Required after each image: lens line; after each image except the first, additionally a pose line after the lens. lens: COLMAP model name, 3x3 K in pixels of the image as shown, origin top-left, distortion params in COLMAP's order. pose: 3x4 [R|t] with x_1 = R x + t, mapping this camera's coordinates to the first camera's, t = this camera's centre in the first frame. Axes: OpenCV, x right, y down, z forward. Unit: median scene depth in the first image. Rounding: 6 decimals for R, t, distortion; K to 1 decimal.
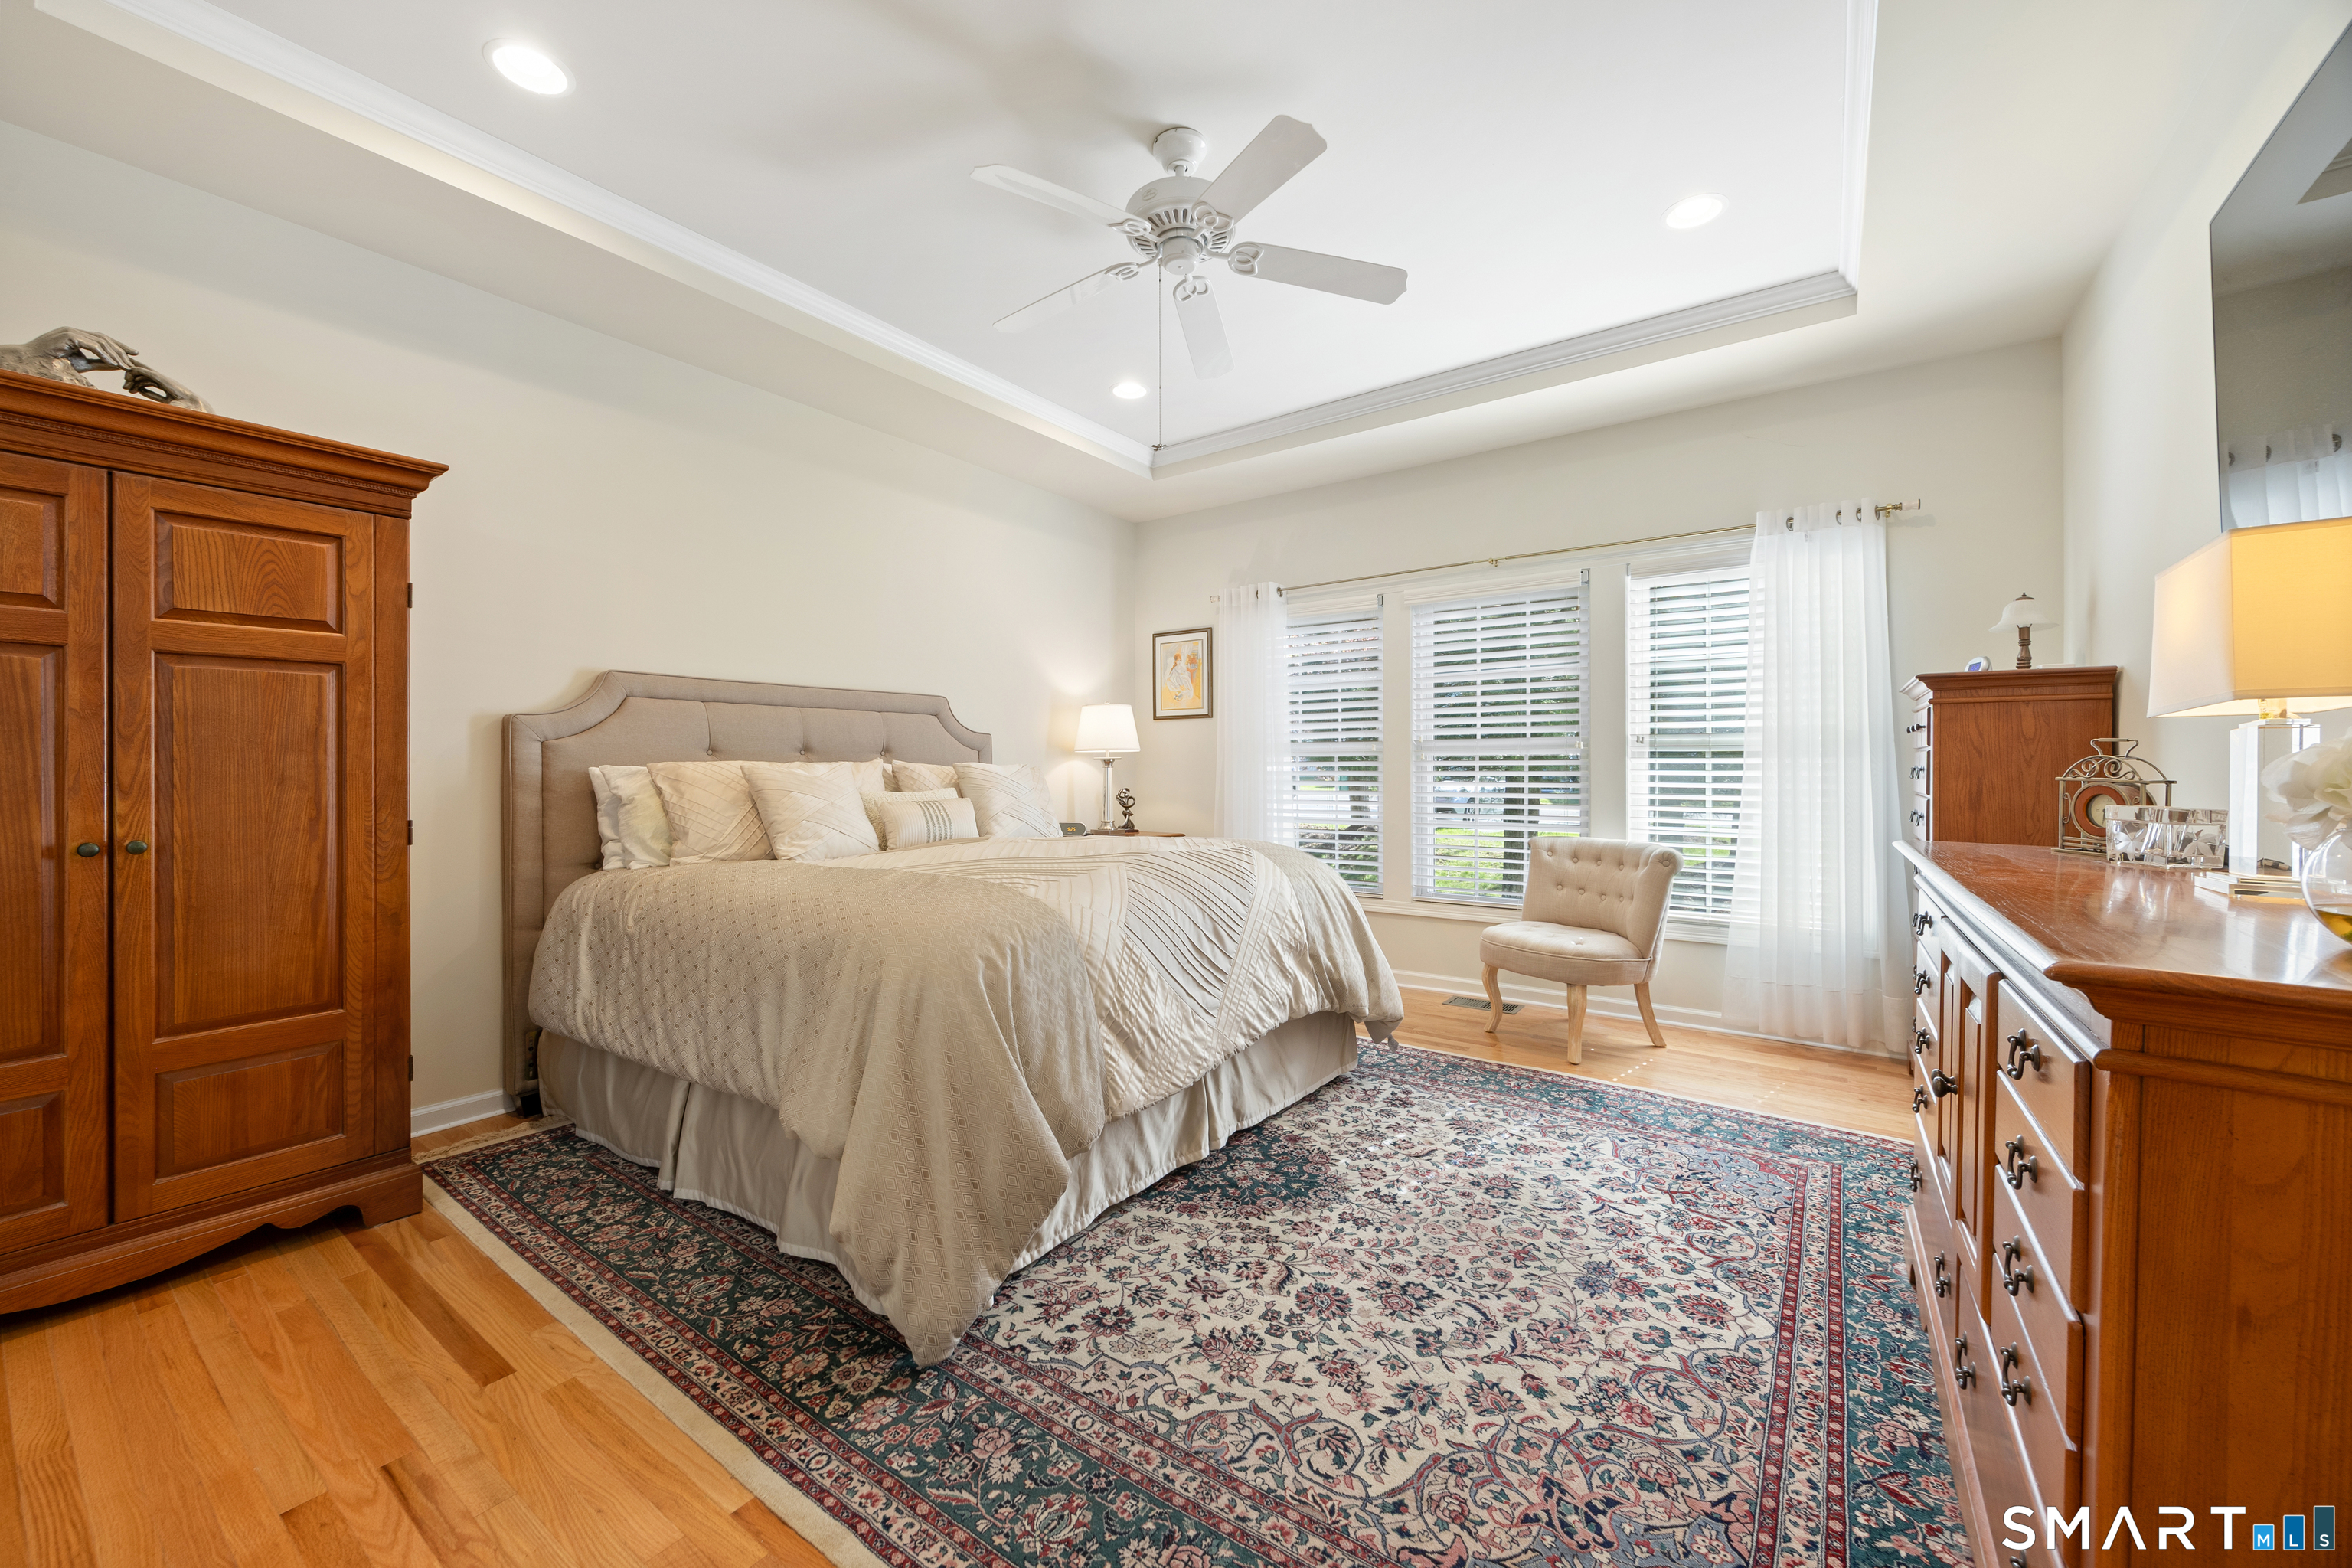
lens RADIAL K [[916.8, 0, 1183.1], [0, 916.8, 776.3], [0, 0, 1]] dist [0.001201, -0.000895]
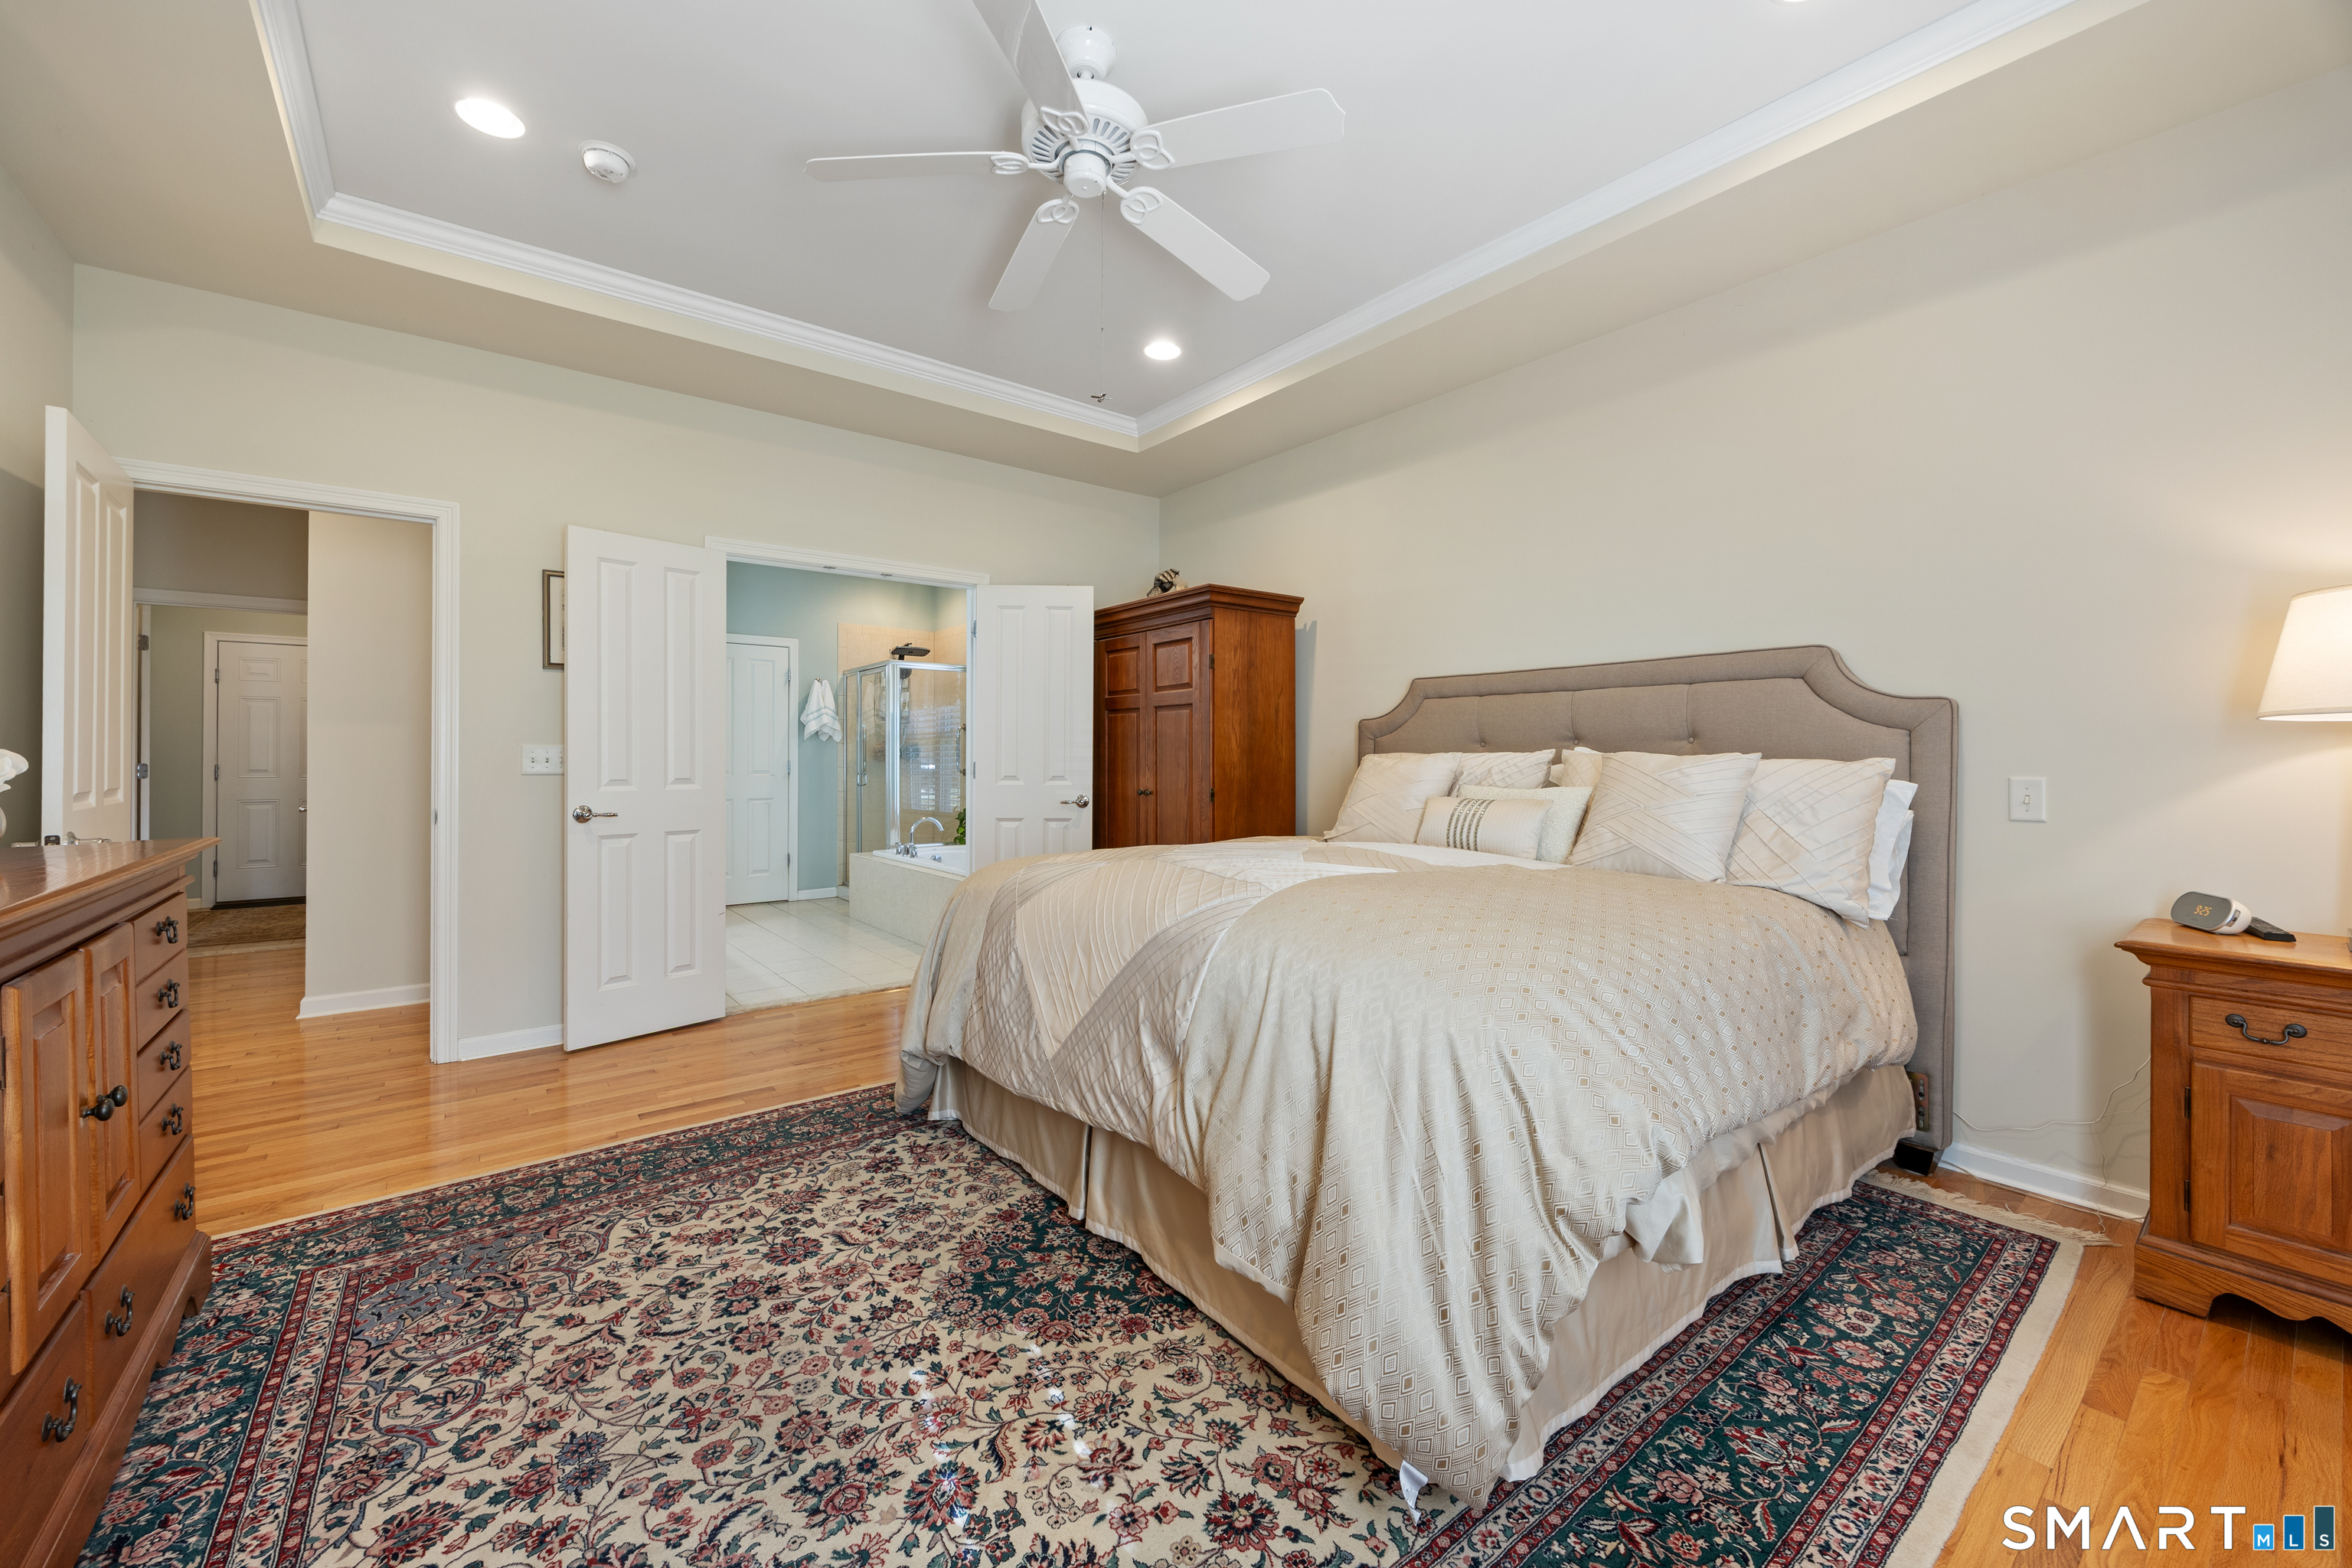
lens RADIAL K [[916.8, 0, 1169.2], [0, 916.8, 758.5], [0, 0, 1]] dist [0.001201, -0.000895]
pose [[-0.296058, 0.002054, -0.955168, 1.046506], [-0.006437, 0.999971, 0.004146, -0.019809], [0.955148, 0.007376, -0.296036, 1.720971]]
